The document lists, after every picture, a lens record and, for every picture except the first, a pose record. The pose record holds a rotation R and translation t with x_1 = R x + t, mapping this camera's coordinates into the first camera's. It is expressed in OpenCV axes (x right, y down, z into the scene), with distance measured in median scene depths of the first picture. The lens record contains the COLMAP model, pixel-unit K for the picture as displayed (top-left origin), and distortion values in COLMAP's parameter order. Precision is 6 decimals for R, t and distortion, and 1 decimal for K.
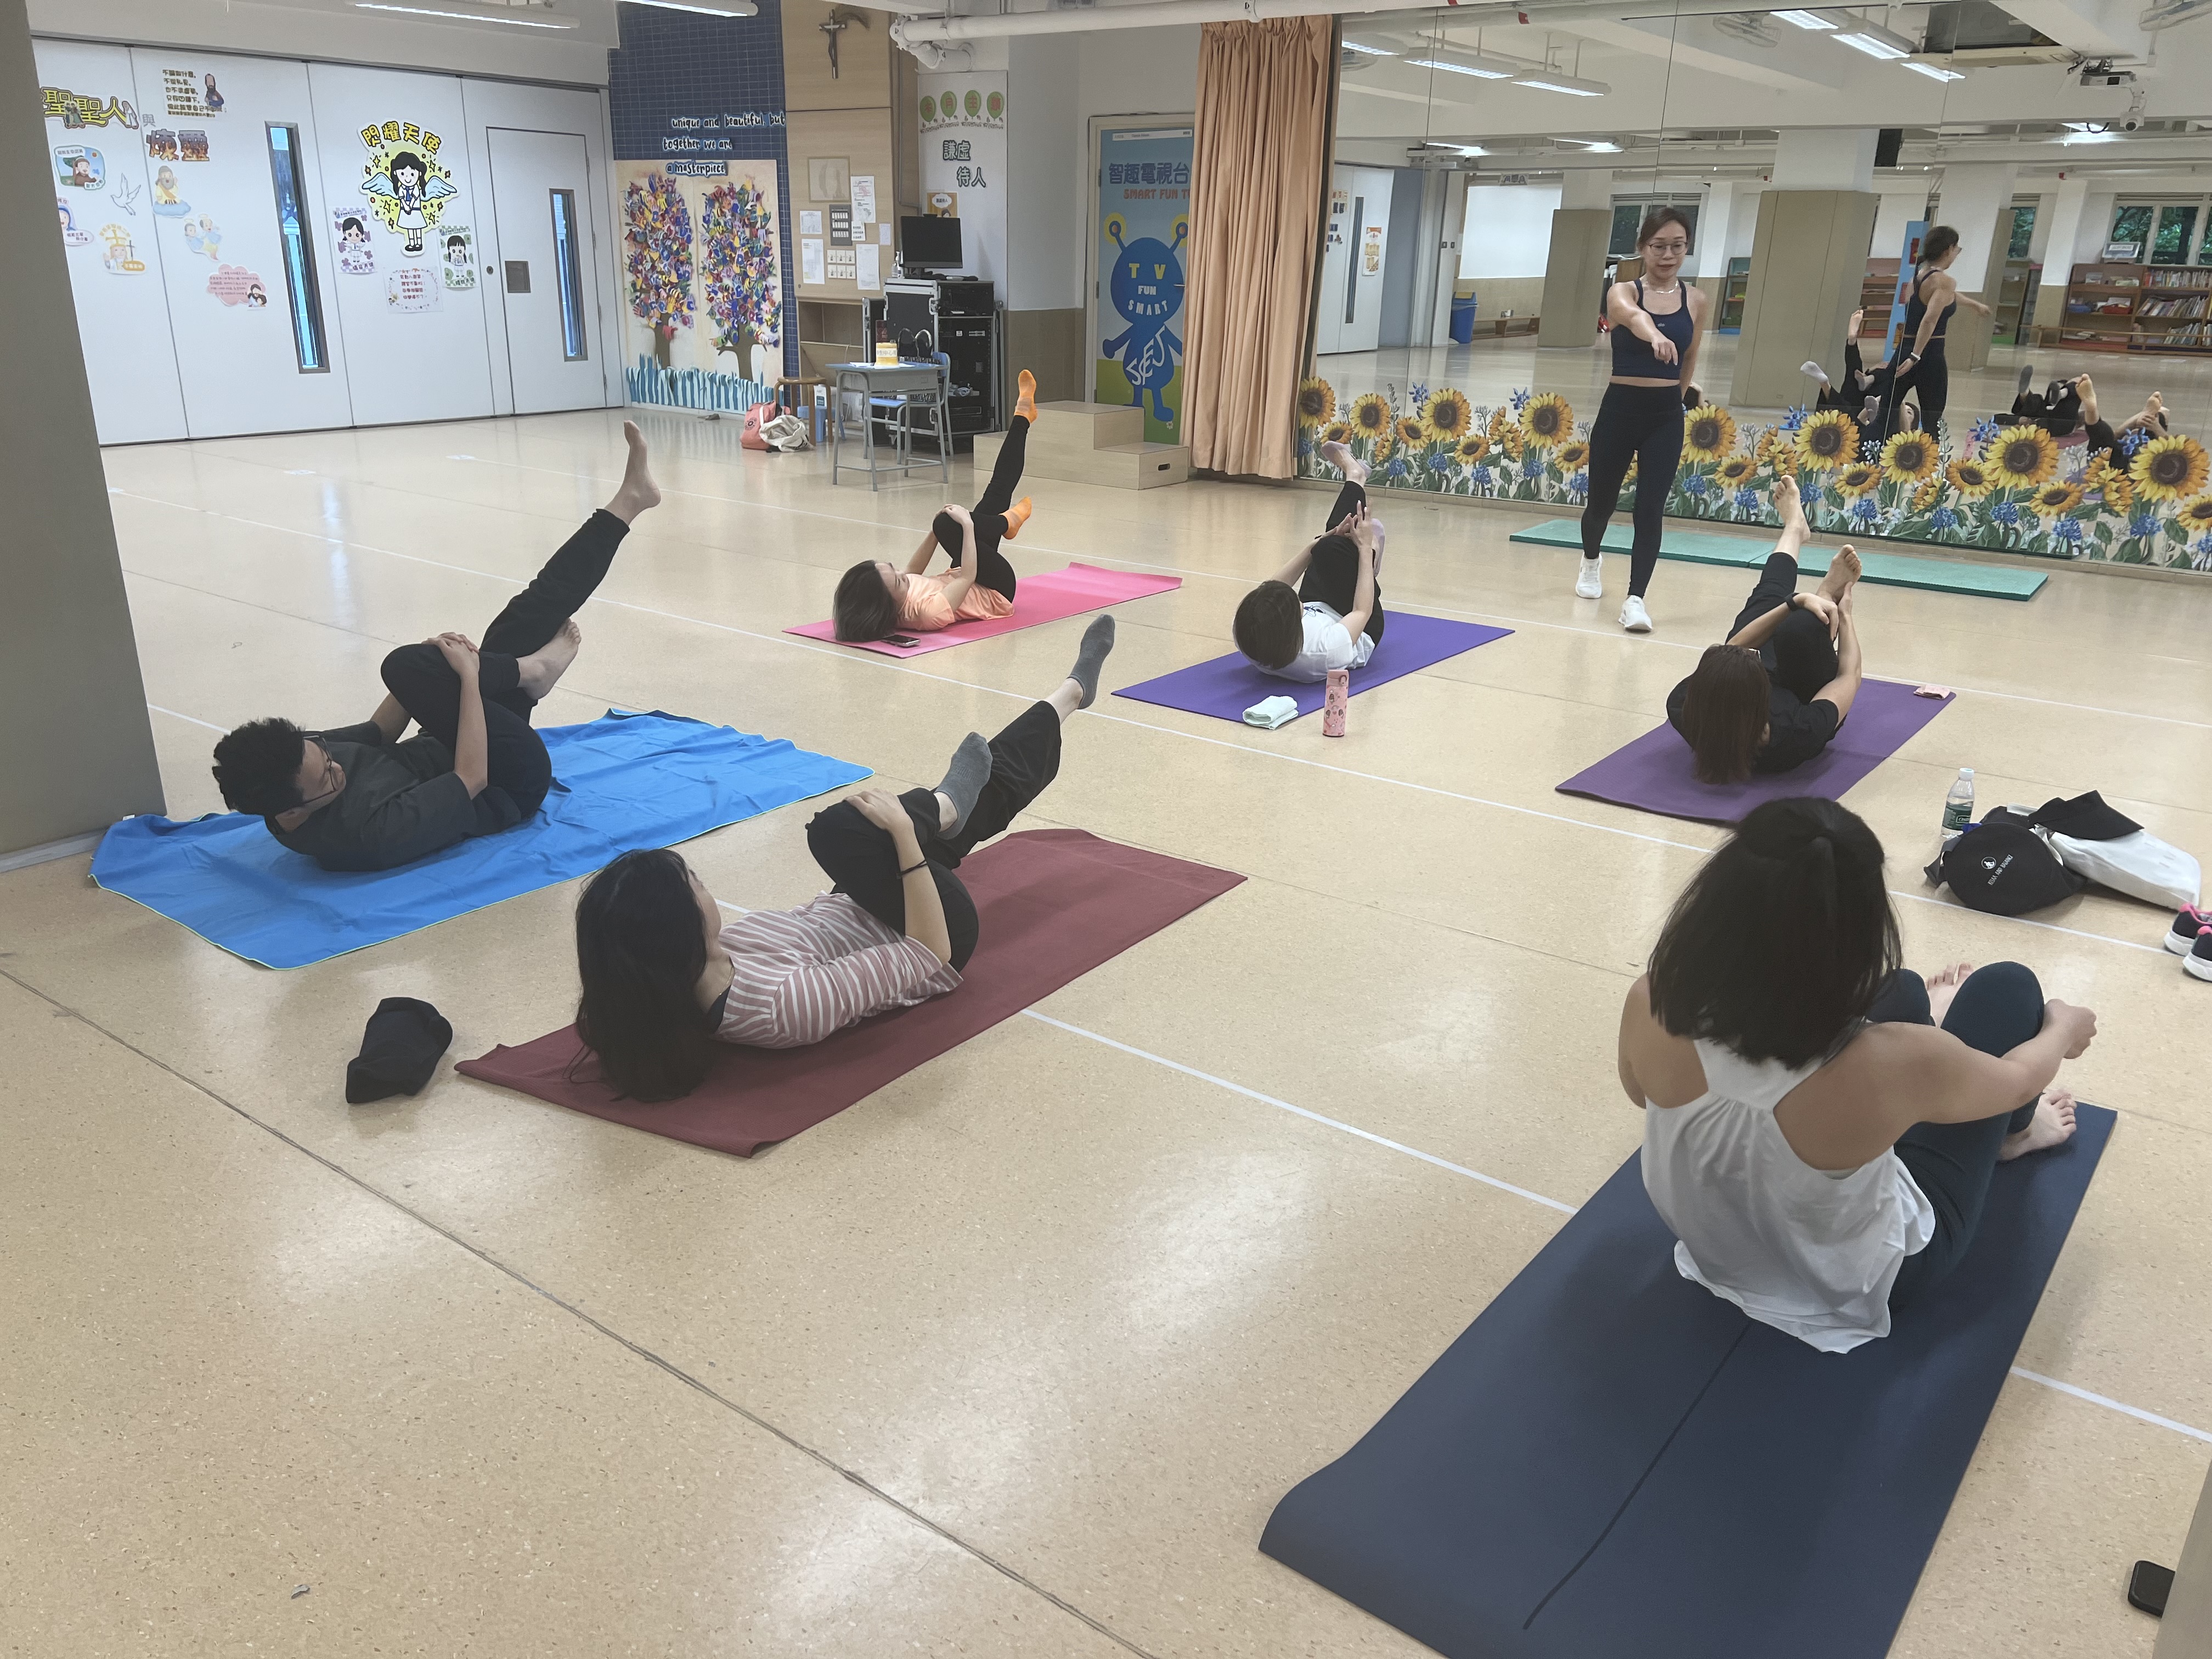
lens RADIAL K [[1674.6, 0, 1085.4], [0, 1674.6, 816.6], [0, 0, 1]] dist [0.033820, -0.039350]
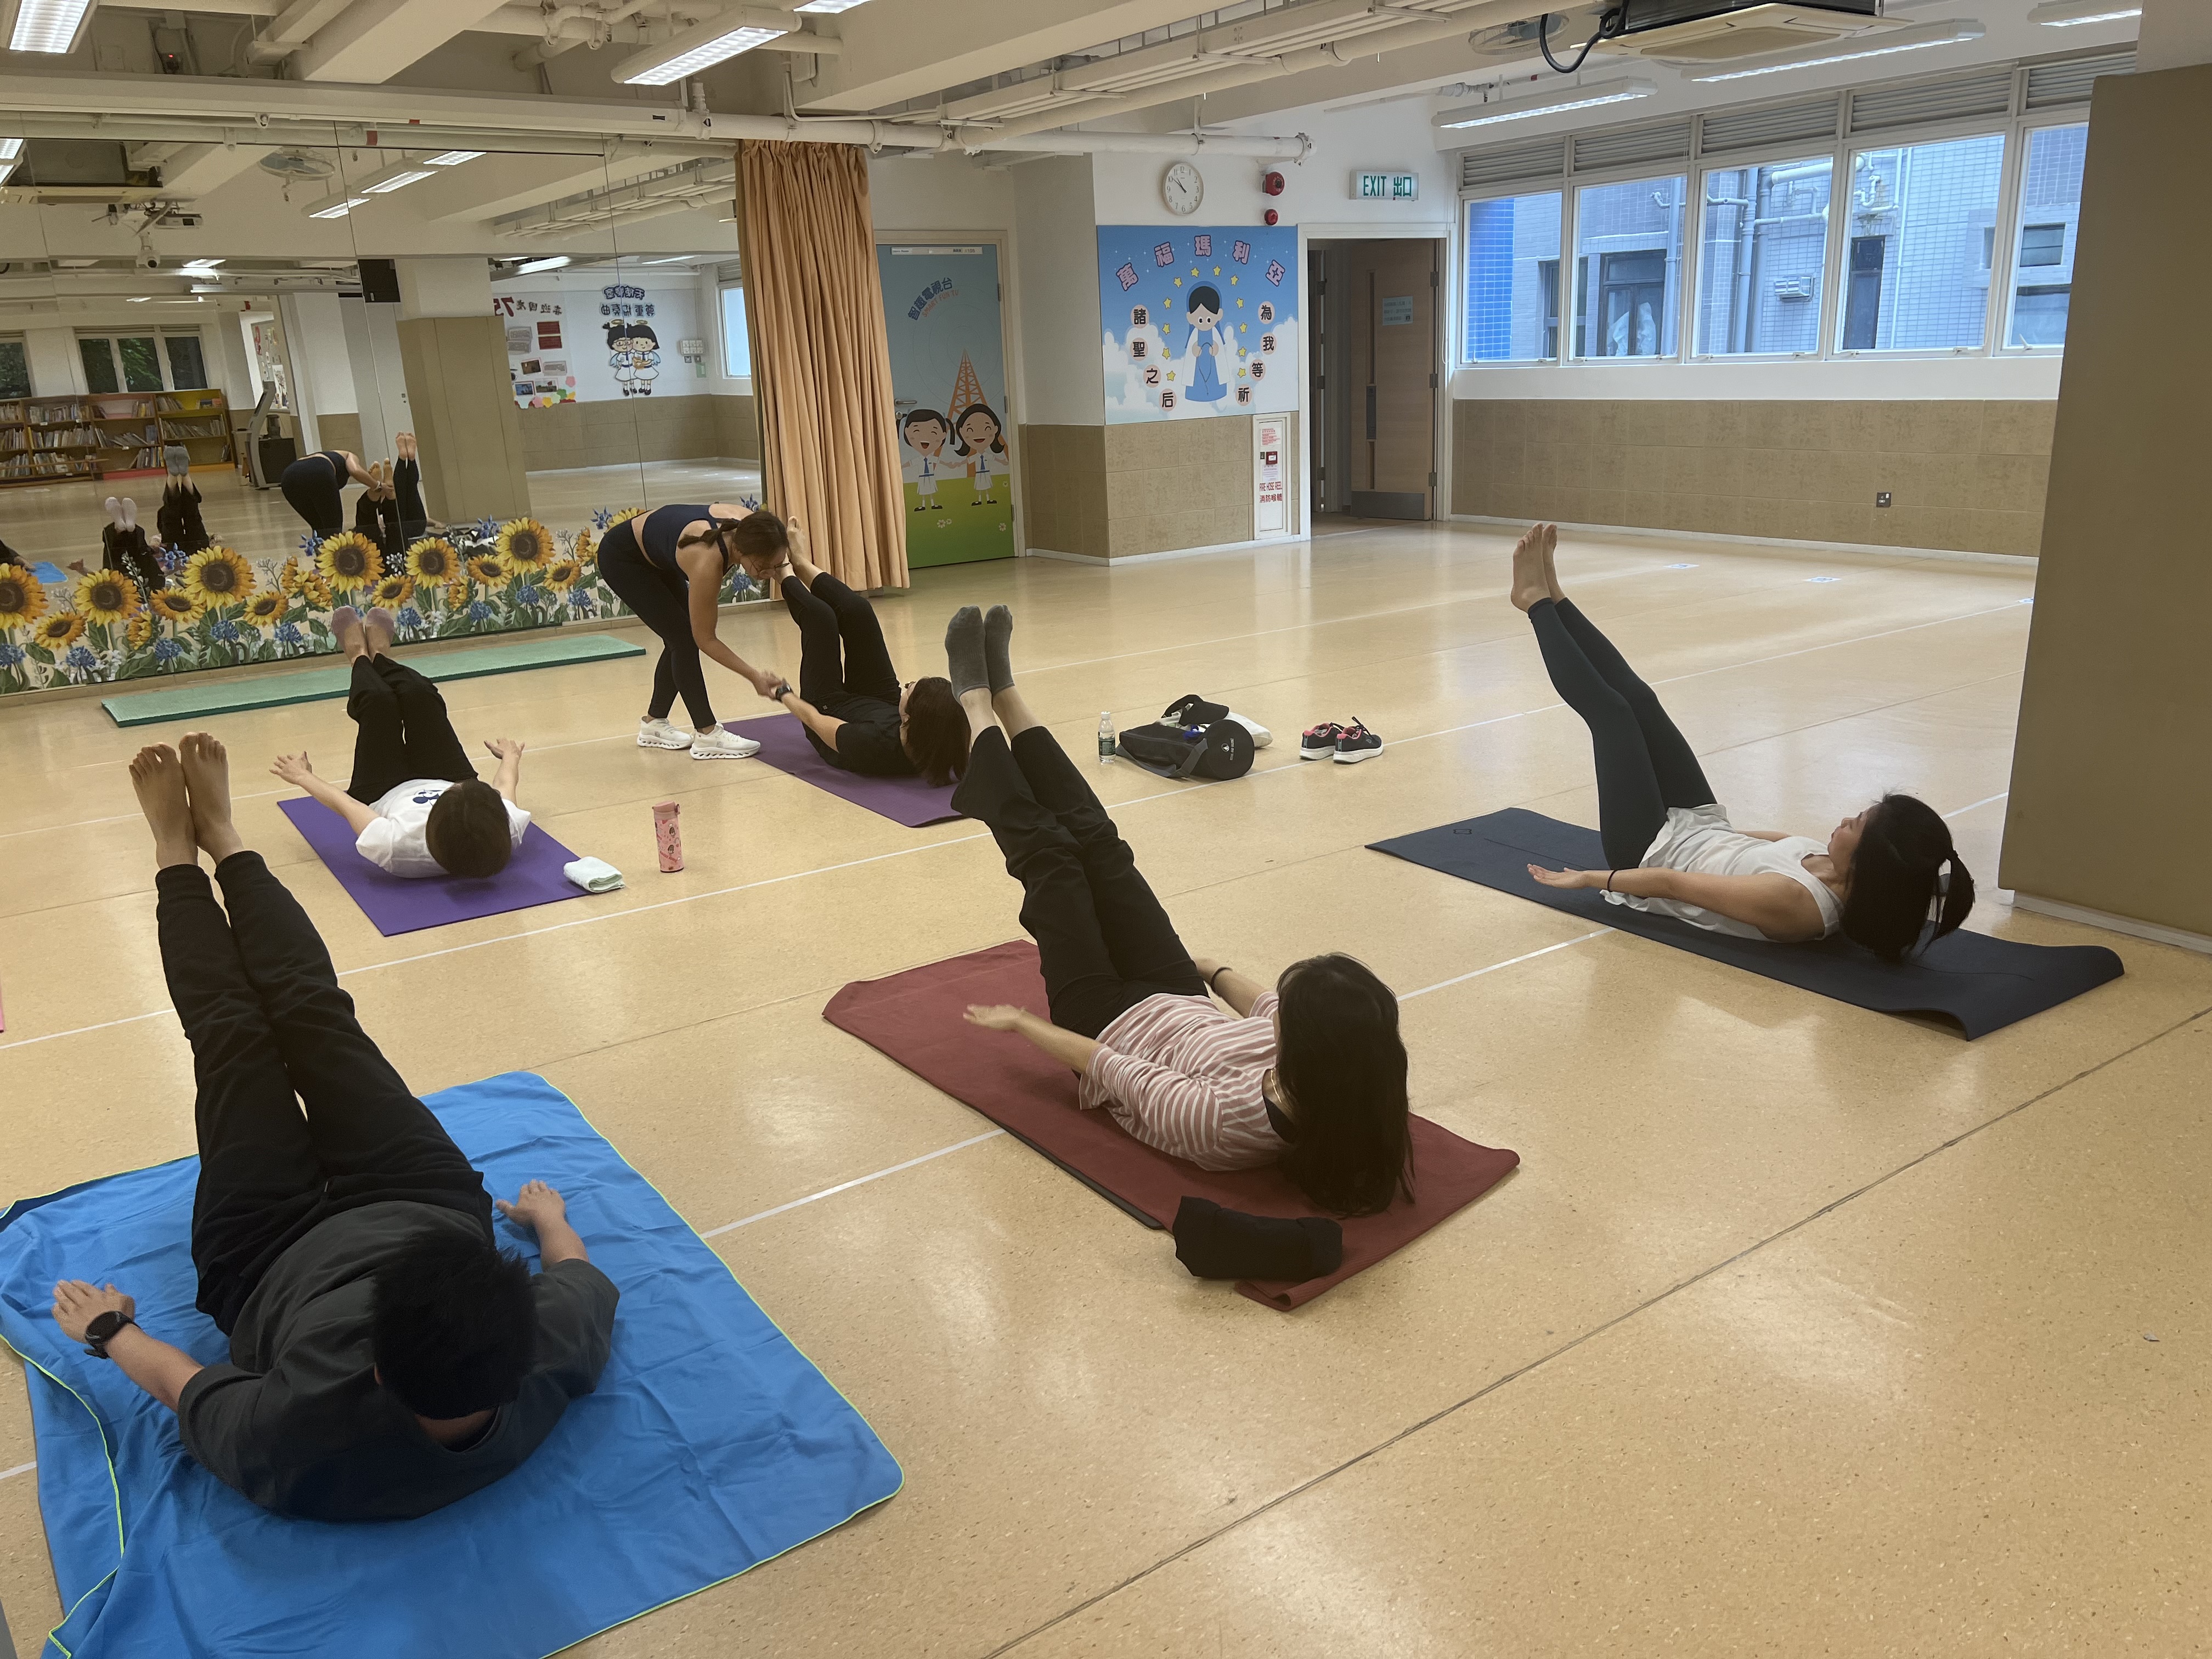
lens RADIAL K [[1674.6, 0, 1101.4], [0, 1674.6, 841.5], [0, 0, 1]] dist [0.033820, -0.039350]
pose [[0.299367, -0.298798, 0.906145, -0.414297], [0.354185, 0.916644, 0.185247, -0.099737], [-0.885964, 0.265486, 0.380243, 0.266129]]
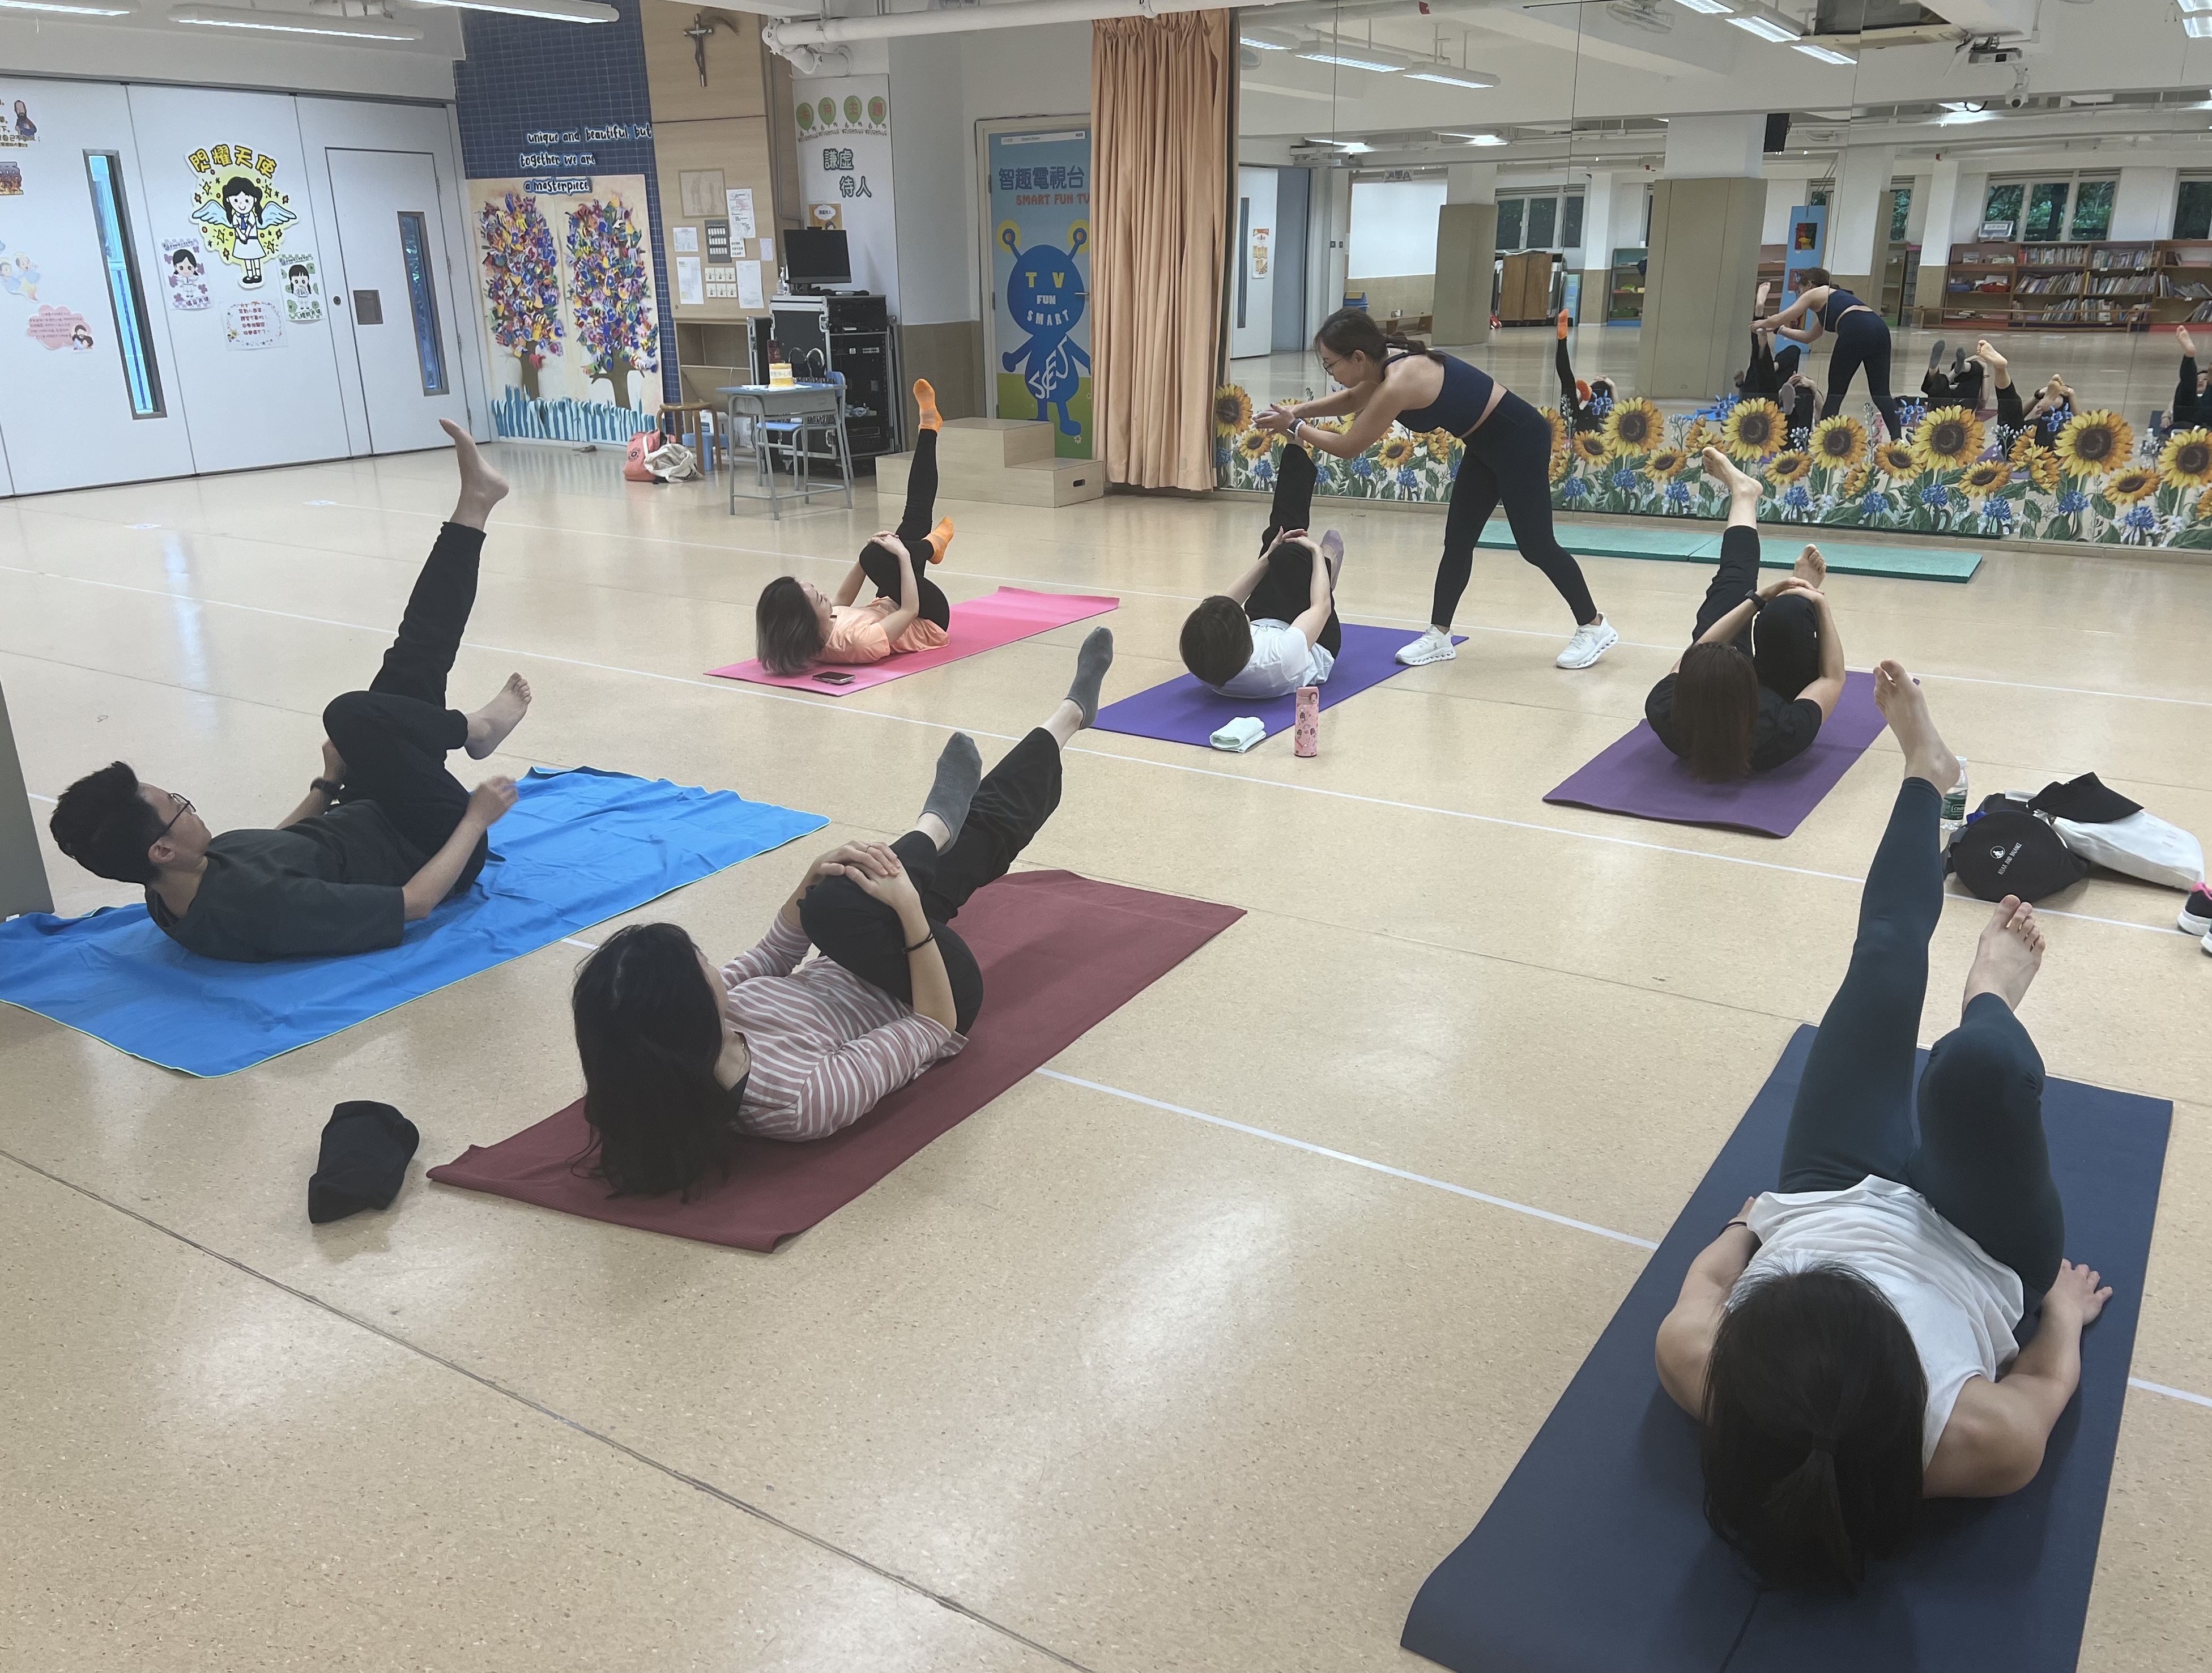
lens RADIAL K [[1727.6, 0, 1113.5], [0, 1727.6, 848.1], [0, 0, 1]] dist [0.033395, -0.041557]
pose [[0.995652, -0.056196, 0.074290, -0.024546], [0.056023, 0.998420, 0.004416, -0.003960], [-0.074421, -0.000235, 0.997227, 0.013898]]
